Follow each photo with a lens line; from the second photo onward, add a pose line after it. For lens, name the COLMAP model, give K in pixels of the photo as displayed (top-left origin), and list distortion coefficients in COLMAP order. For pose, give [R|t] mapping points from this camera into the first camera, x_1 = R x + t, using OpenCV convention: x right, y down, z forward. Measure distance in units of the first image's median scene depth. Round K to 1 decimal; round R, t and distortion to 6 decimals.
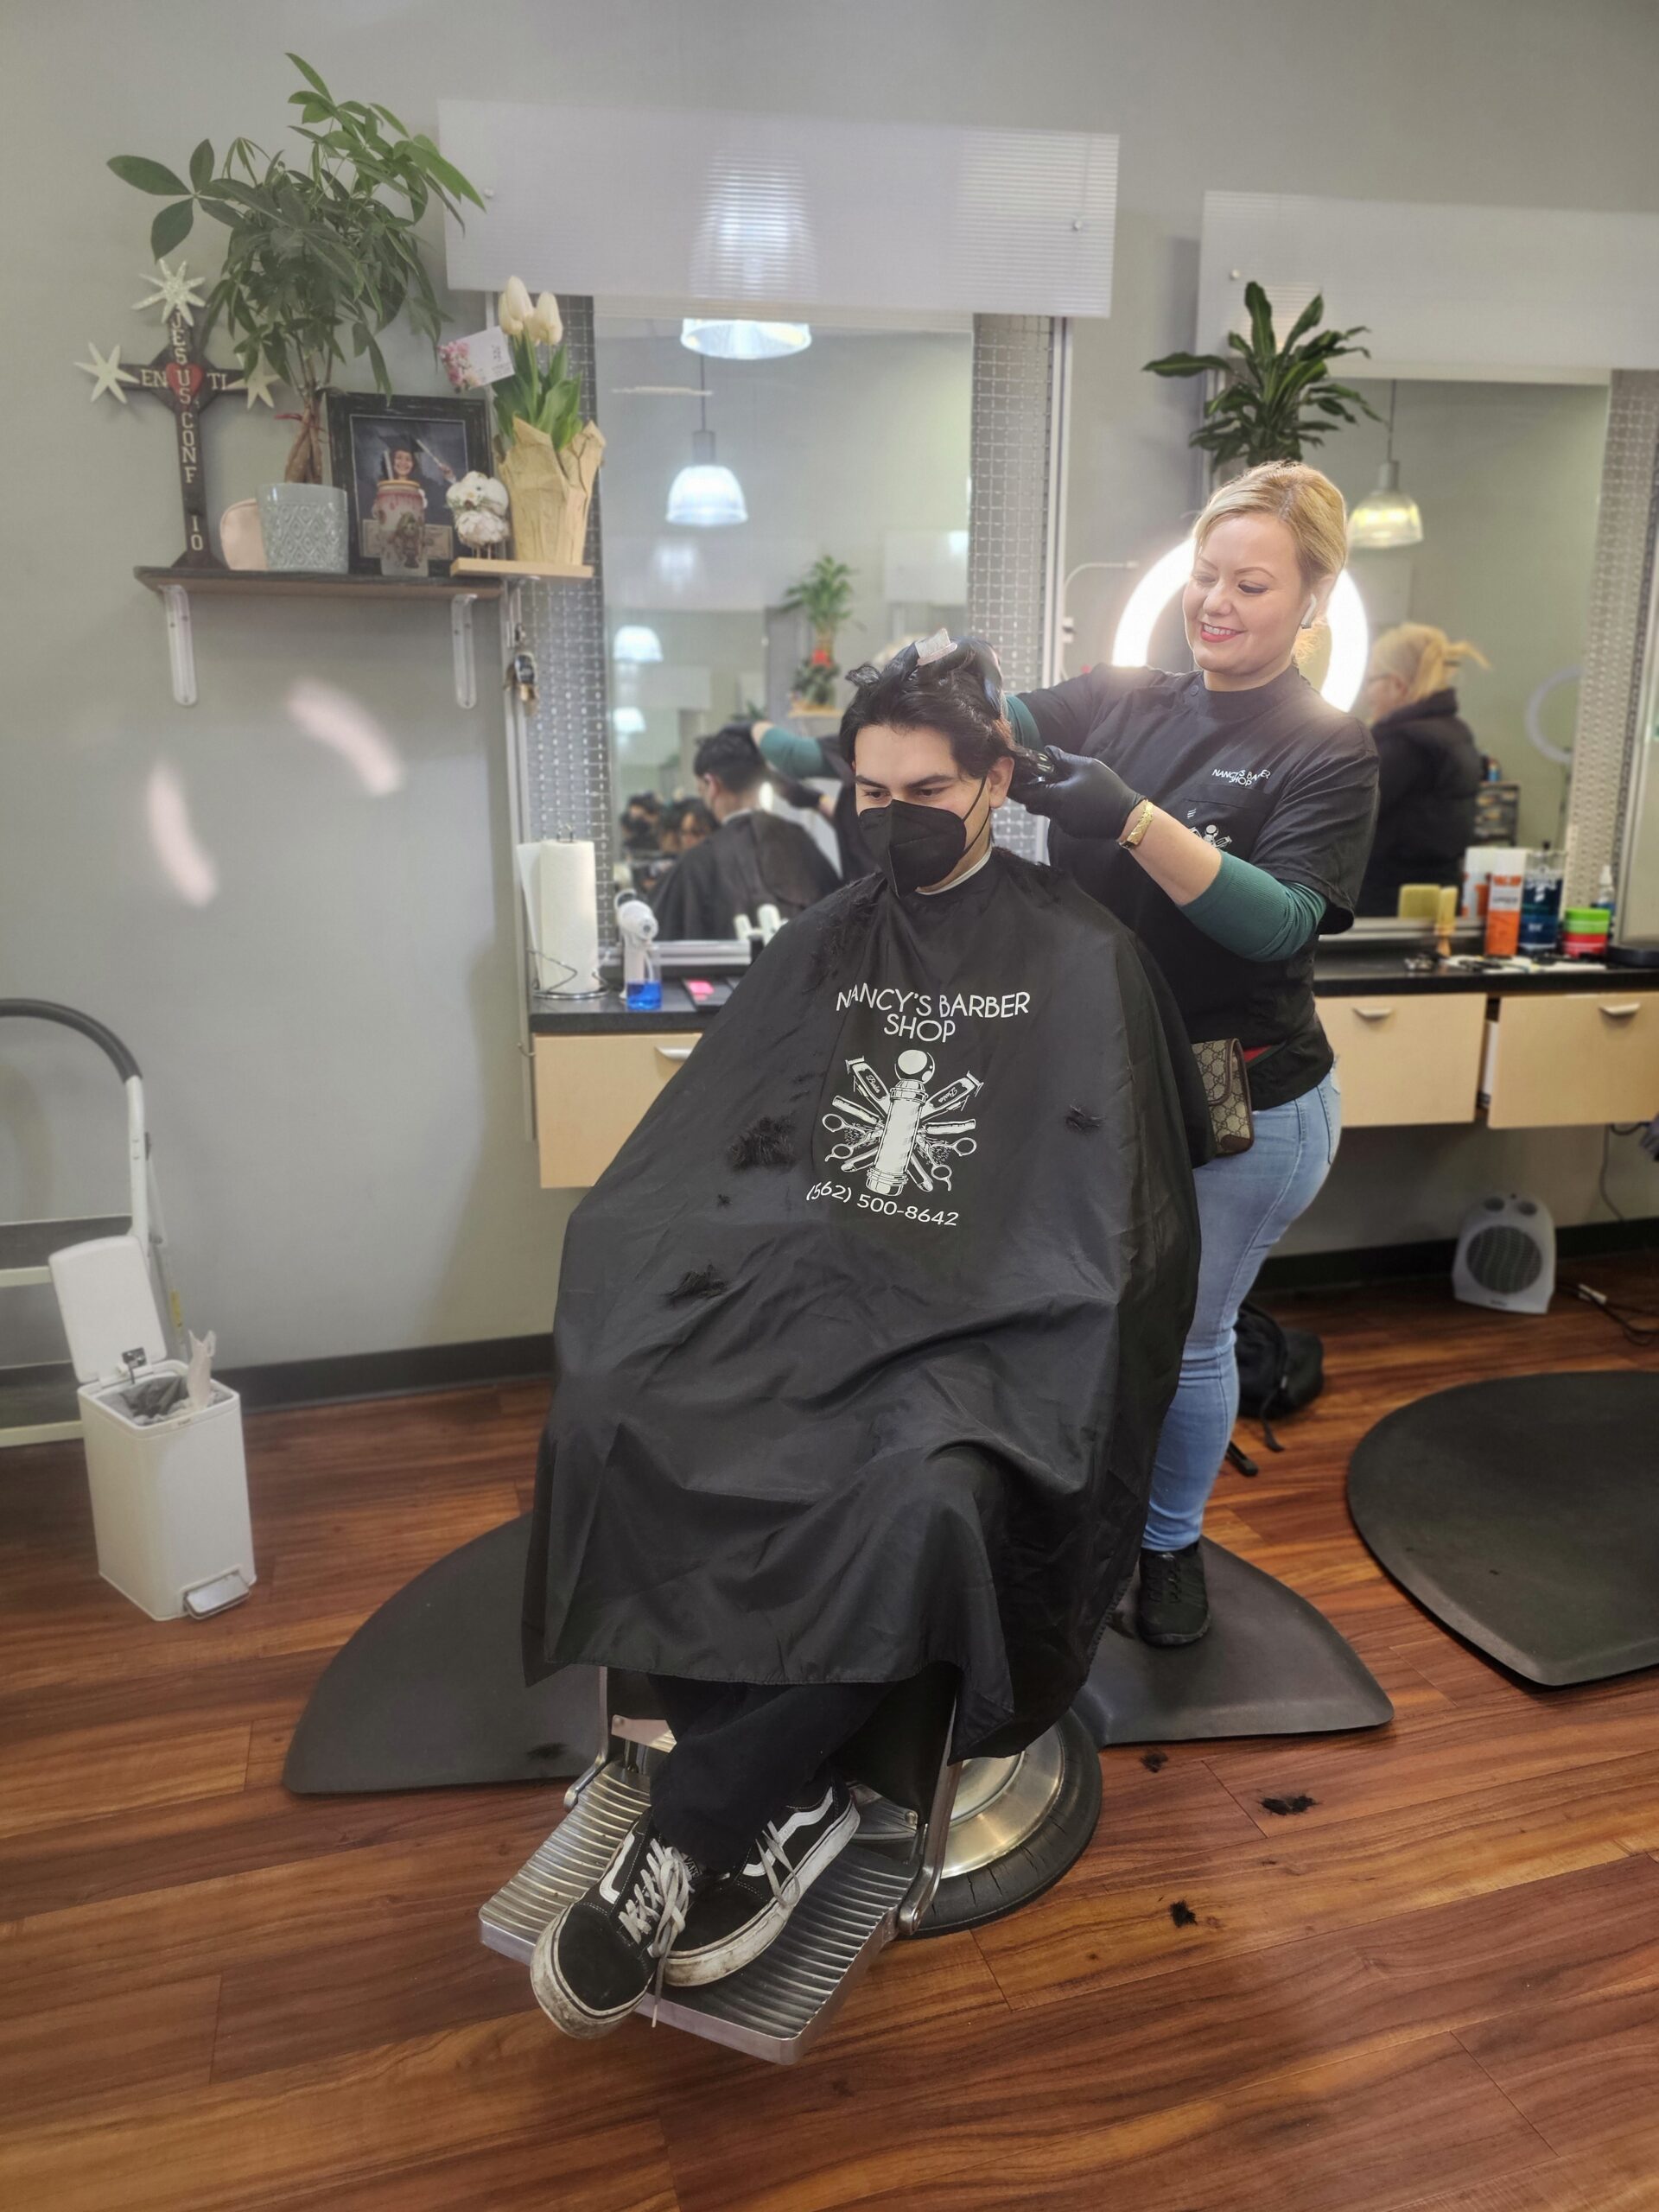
lens RADIAL K [[1490.8, 0, 829.5], [0, 1490.8, 1106.0], [0, 0, 1]] dist [0.090993, -0.081021]
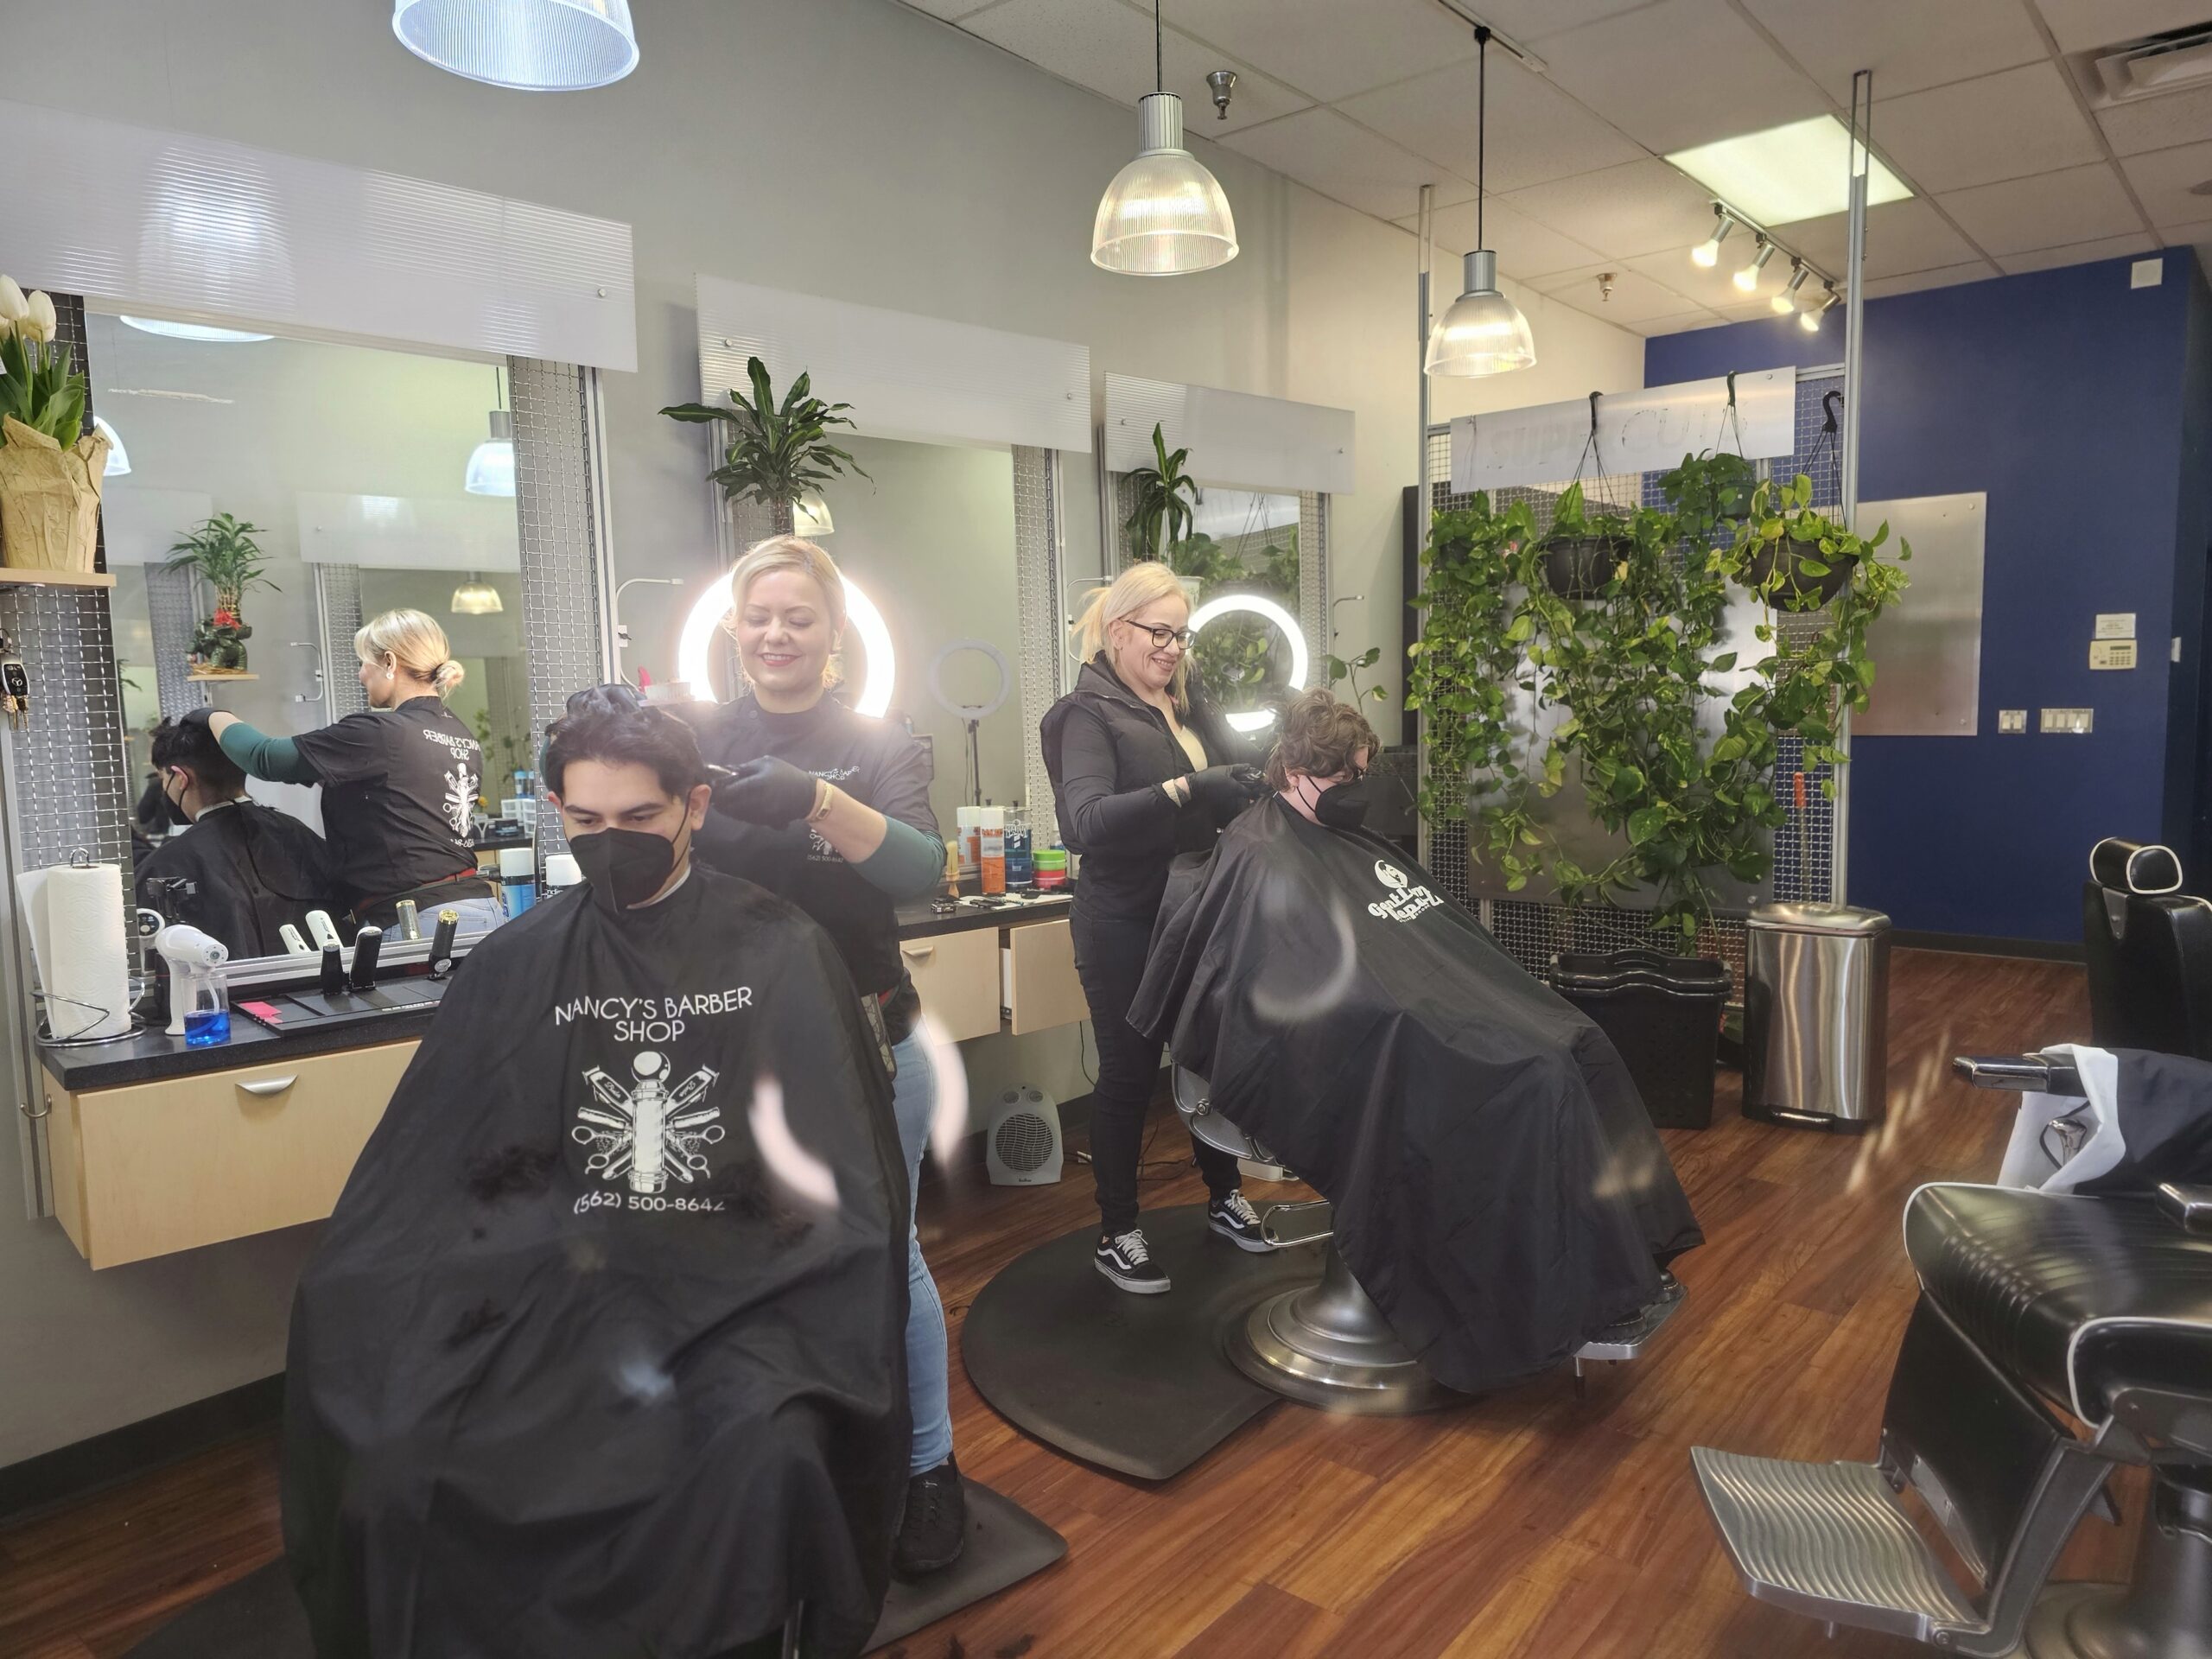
lens RADIAL K [[1490.8, 0, 1101.9], [0, 1490.8, 847.0], [0, 0, 1]] dist [0.090993, -0.081021]
pose [[0.836116, -0.074295, 0.543498, -0.159724], [0.138950, 0.987158, -0.078819, -0.033711], [-0.530663, 0.141421, 0.835702, -0.069027]]
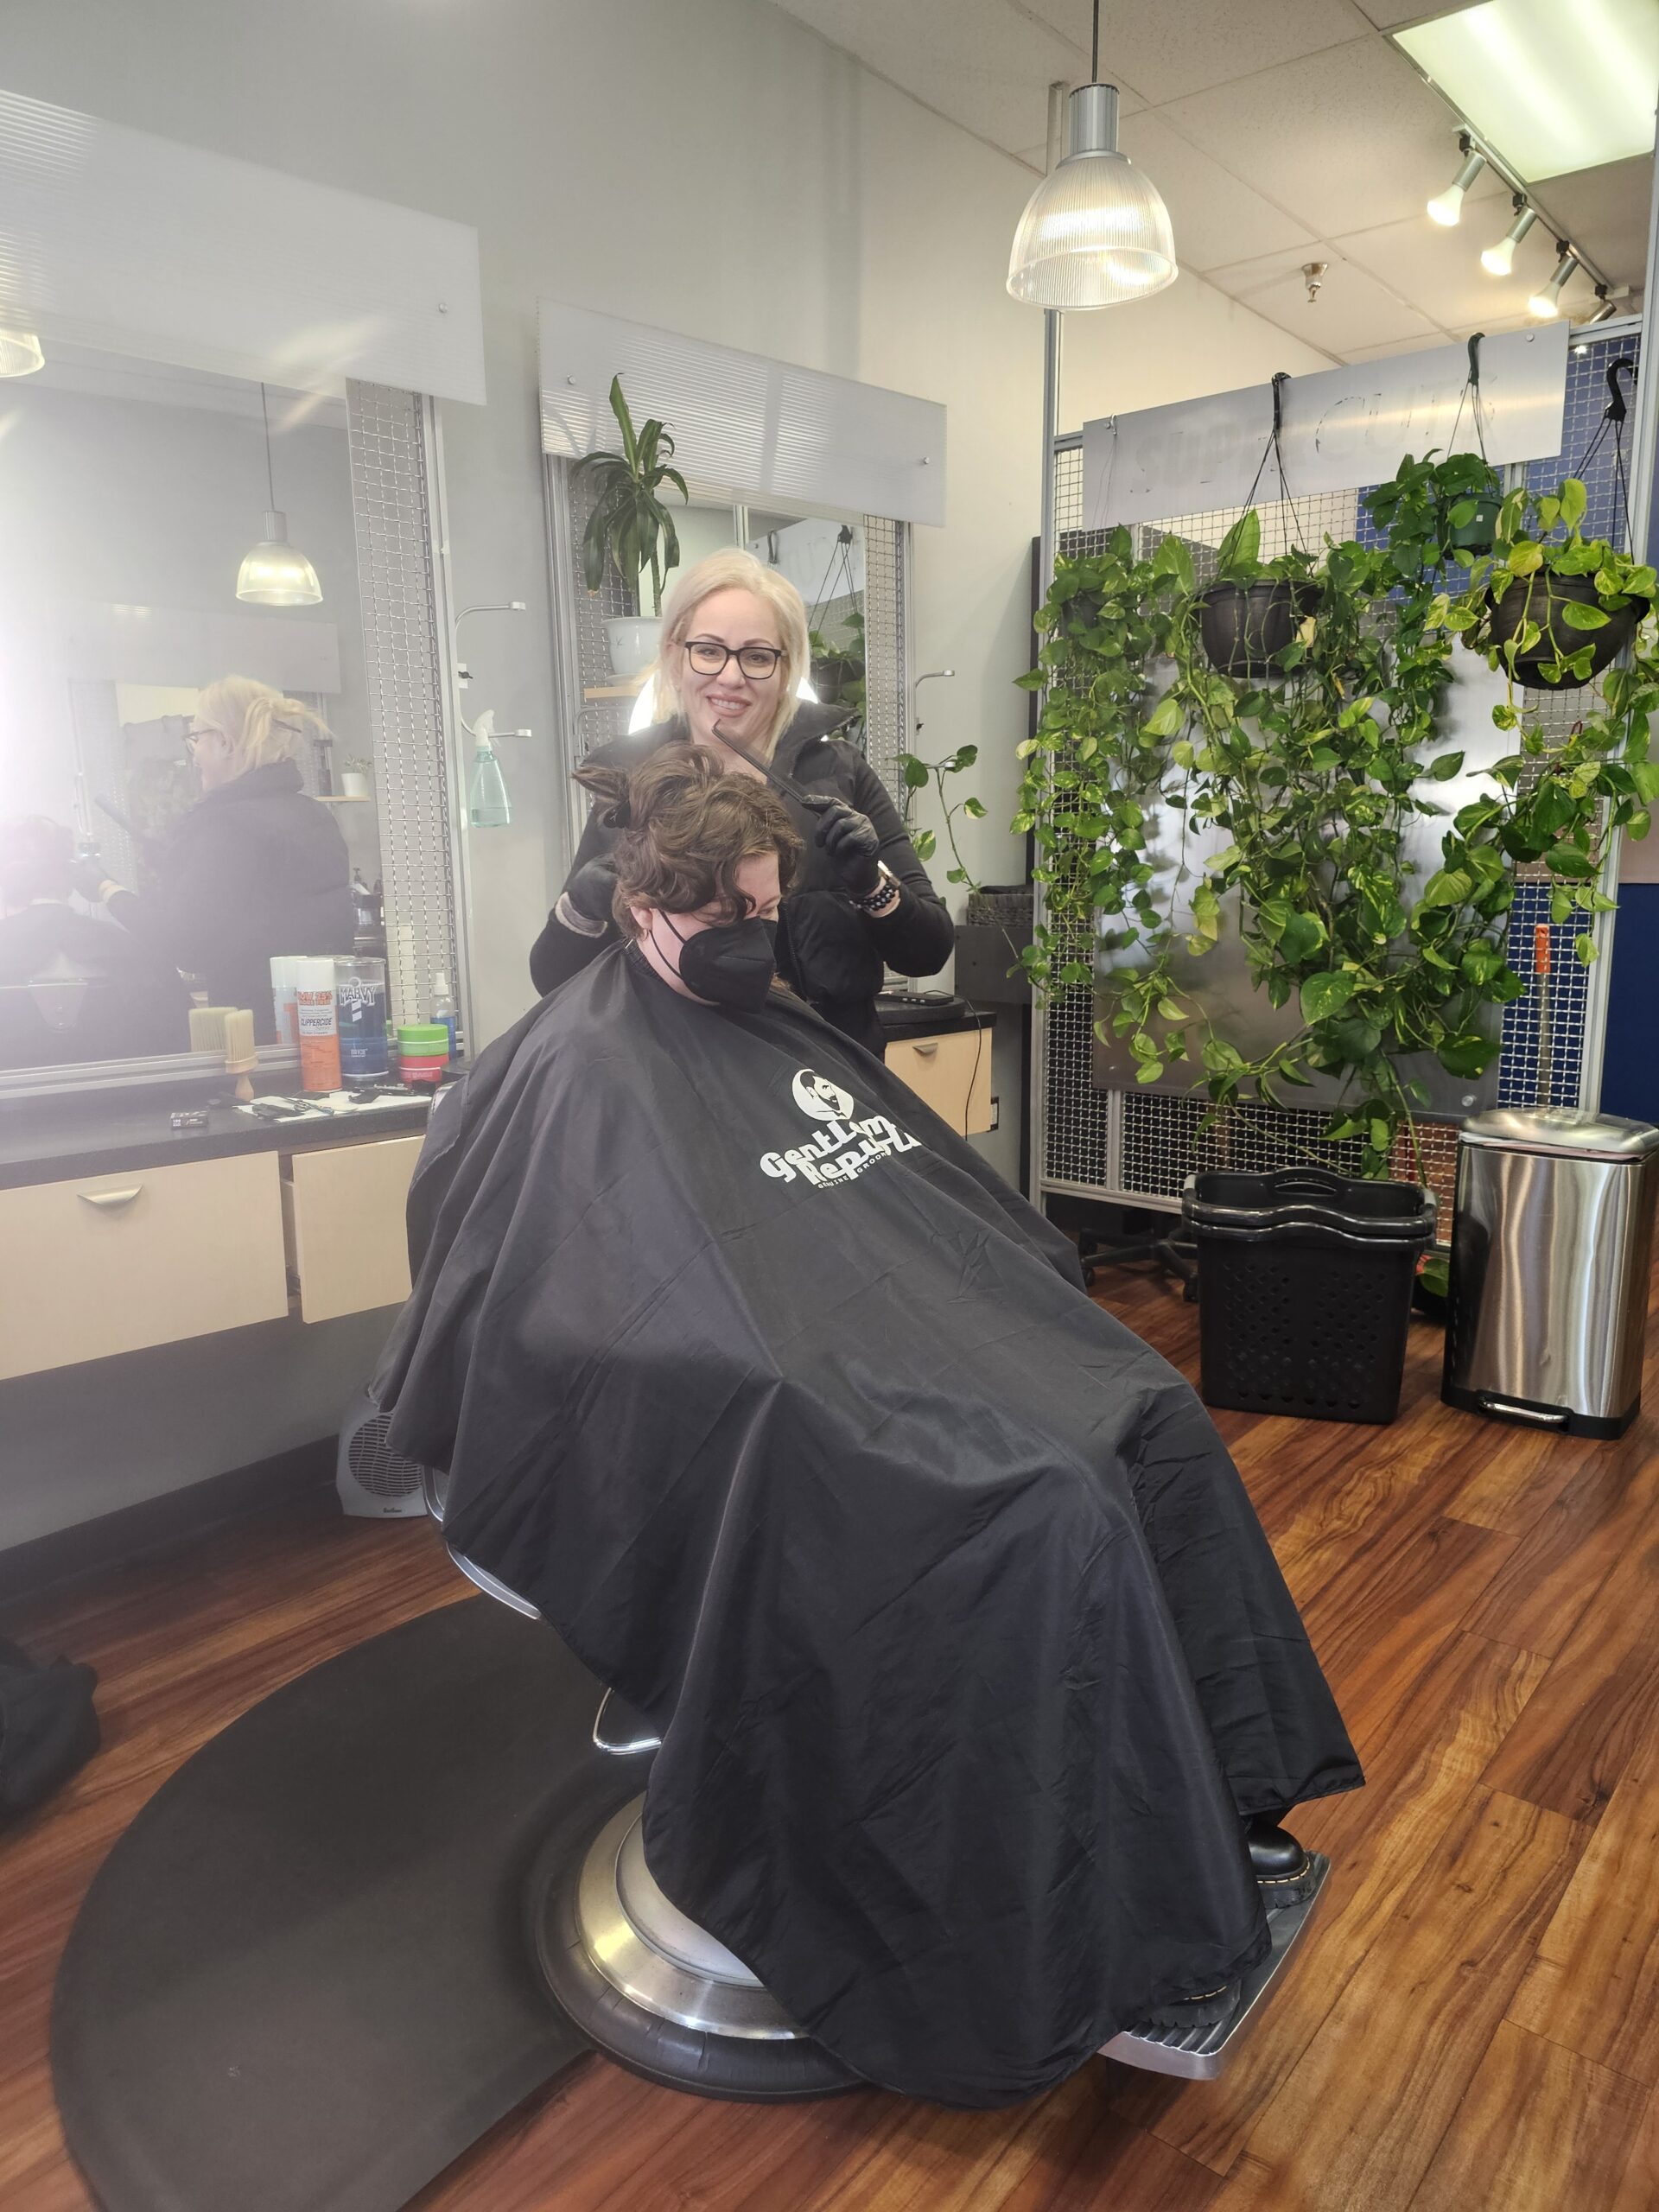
lens RADIAL K [[1466.5, 0, 829.5], [0, 1466.5, 1106.0], [0, 0, 1]] dist [0.075776, -0.058145]
pose [[0.835251, -0.102787, 0.540176, 0.285268], [0.125876, 0.992029, -0.005868, -0.061801], [-0.535267, 0.072896, 0.841532, 0.234904]]
